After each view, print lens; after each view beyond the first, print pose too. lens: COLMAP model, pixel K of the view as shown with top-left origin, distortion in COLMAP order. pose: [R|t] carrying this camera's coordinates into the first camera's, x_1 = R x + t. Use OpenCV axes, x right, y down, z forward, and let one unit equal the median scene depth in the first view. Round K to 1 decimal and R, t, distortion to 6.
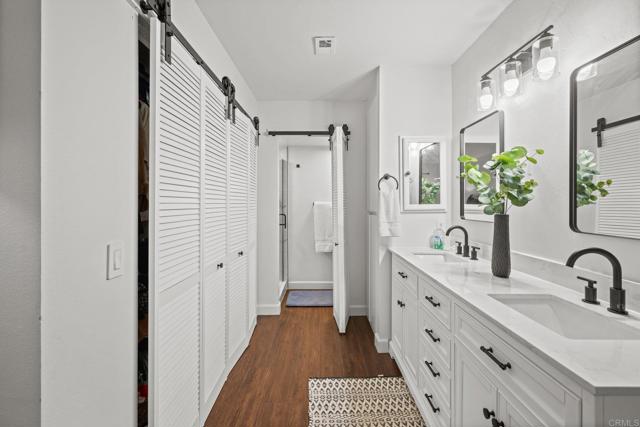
lens RADIAL K [[279.5, 0, 322.8], [0, 279.5, 201.7], [0, 0, 1]] dist [-0.004036, 0.000080]
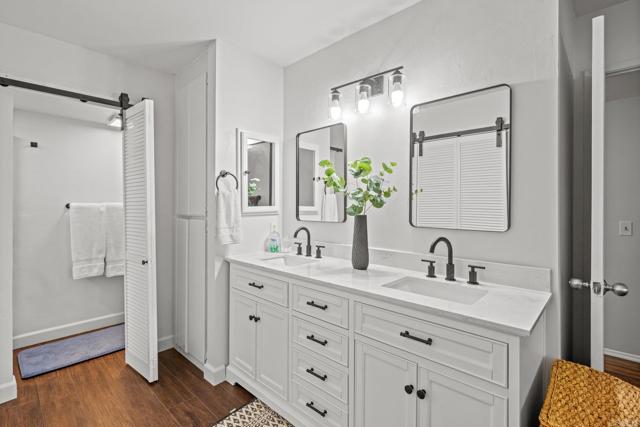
lens RADIAL K [[296.1, 0, 314.3], [0, 296.1, 204.2], [0, 0, 1]] dist [-0.000767, 0.000825]
pose [[0.696050, 0.002497, 0.717989, -0.229935], [-0.004191, 0.999991, 0.000586, 0.000946], [-0.717981, -0.003417, 0.696054, 0.180836]]
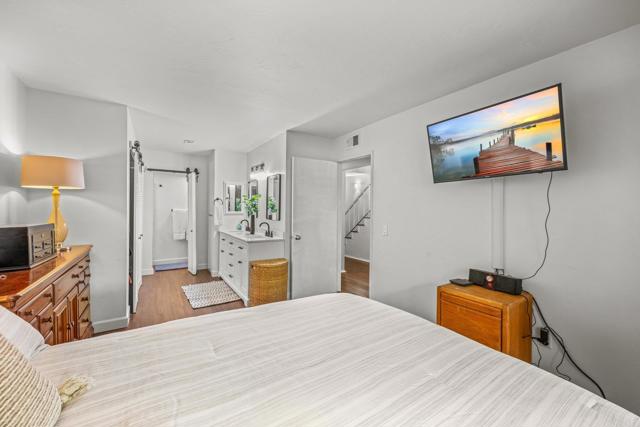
lens RADIAL K [[259.5, 0, 314.4], [0, 259.5, 204.0], [0, 0, 1]] dist [0.000518, -0.000340]
pose [[0.852561, 0.007294, 0.522576, -0.205457], [-0.007232, 0.999972, -0.002158, -0.052797], [-0.522577, -0.001940, 0.852590, -1.222373]]
